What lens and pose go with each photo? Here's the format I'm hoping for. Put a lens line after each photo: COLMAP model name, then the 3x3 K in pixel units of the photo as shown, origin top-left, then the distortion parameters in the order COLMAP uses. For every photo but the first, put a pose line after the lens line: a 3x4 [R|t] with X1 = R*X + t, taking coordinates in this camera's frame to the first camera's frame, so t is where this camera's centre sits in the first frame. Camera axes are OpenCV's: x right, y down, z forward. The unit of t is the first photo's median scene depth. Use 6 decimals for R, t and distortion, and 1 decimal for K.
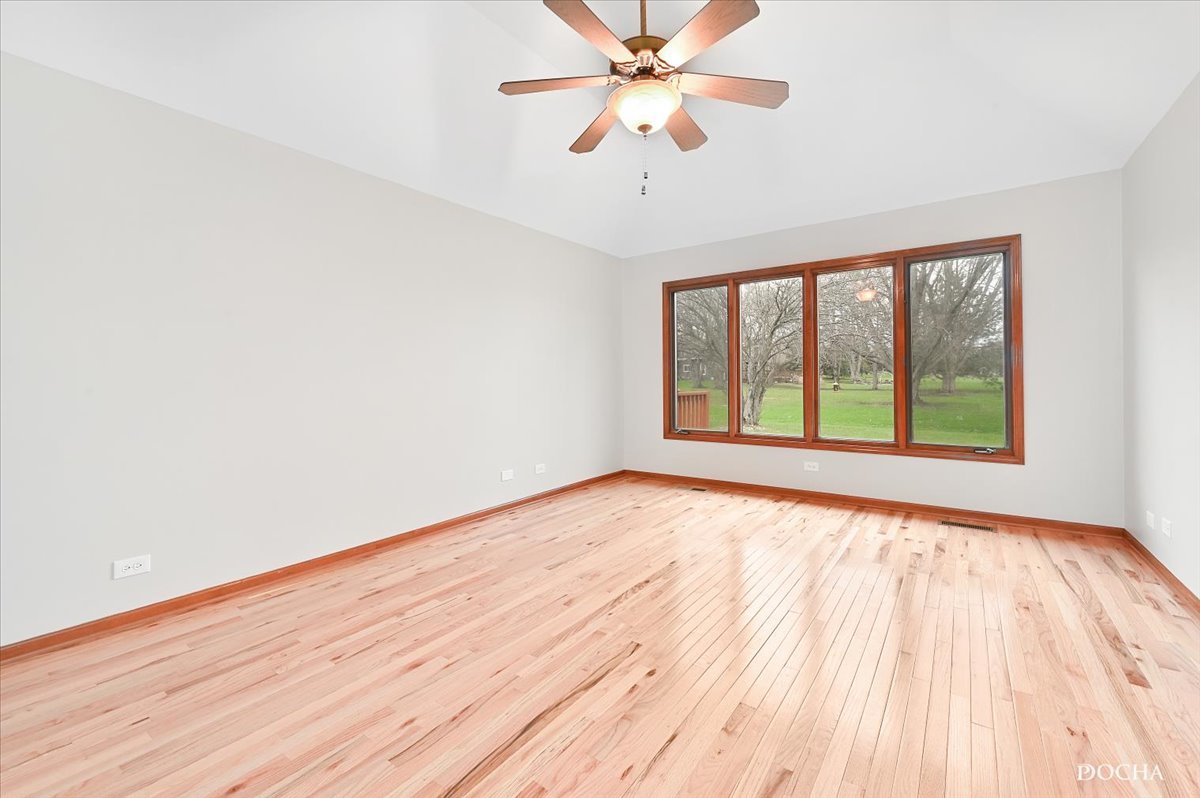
lens RADIAL K [[491.2, 0, 612.7], [0, 491.2, 374.8], [0, 0, 1]] dist [0.000150, -0.000233]
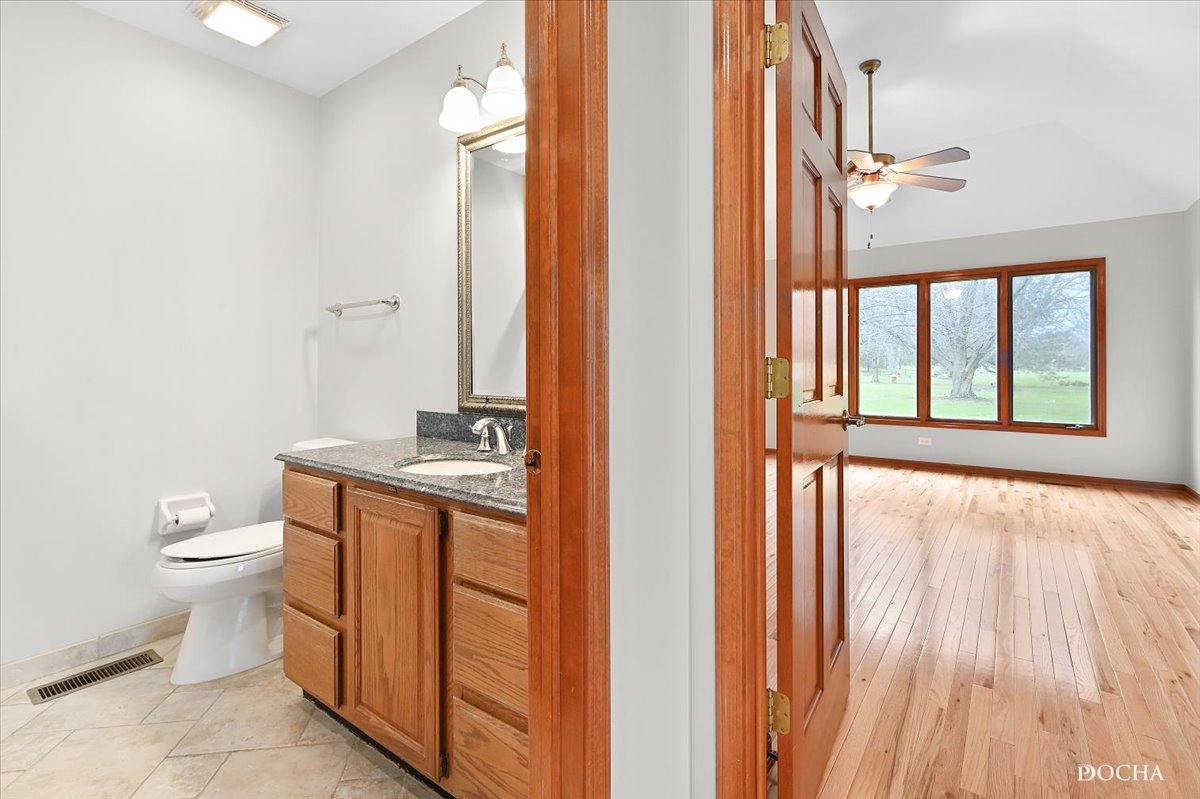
lens RADIAL K [[551.0, 0, 605.0], [0, 551.0, 363.1], [0, 0, 1]] dist [-0.000865, -0.000388]
pose [[0.999765, 0.011798, -0.018172, -0.444772], [-0.011816, 0.999930, -0.000886, 0.005652], [0.018161, 0.001100, 0.999834, -0.458729]]
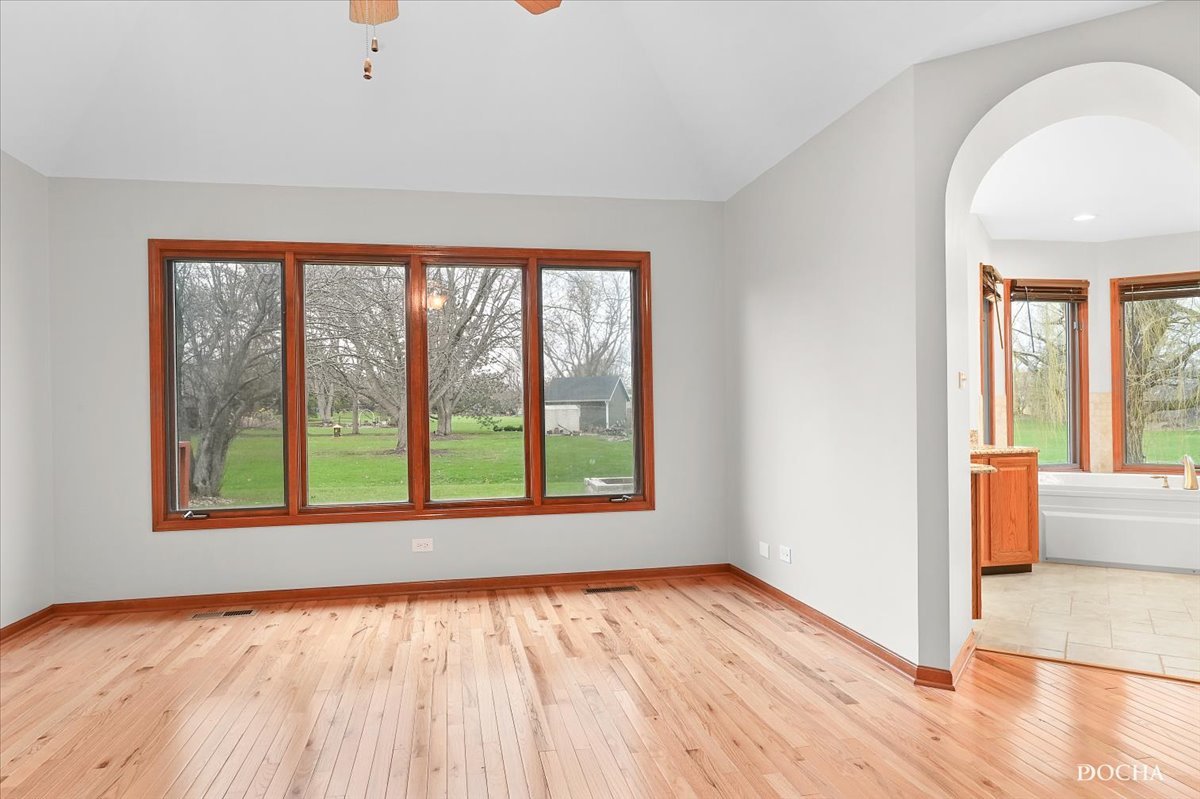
lens RADIAL K [[740.5, 0, 587.3], [0, 740.5, 410.1], [0, 0, 1]] dist [-0.006923, 0.002620]
pose [[0.692784, -0.001079, 0.721144, -0.219743], [0.005235, 0.999980, -0.003532, 0.004834], [-0.721126, 0.006223, 0.692776, 0.151534]]
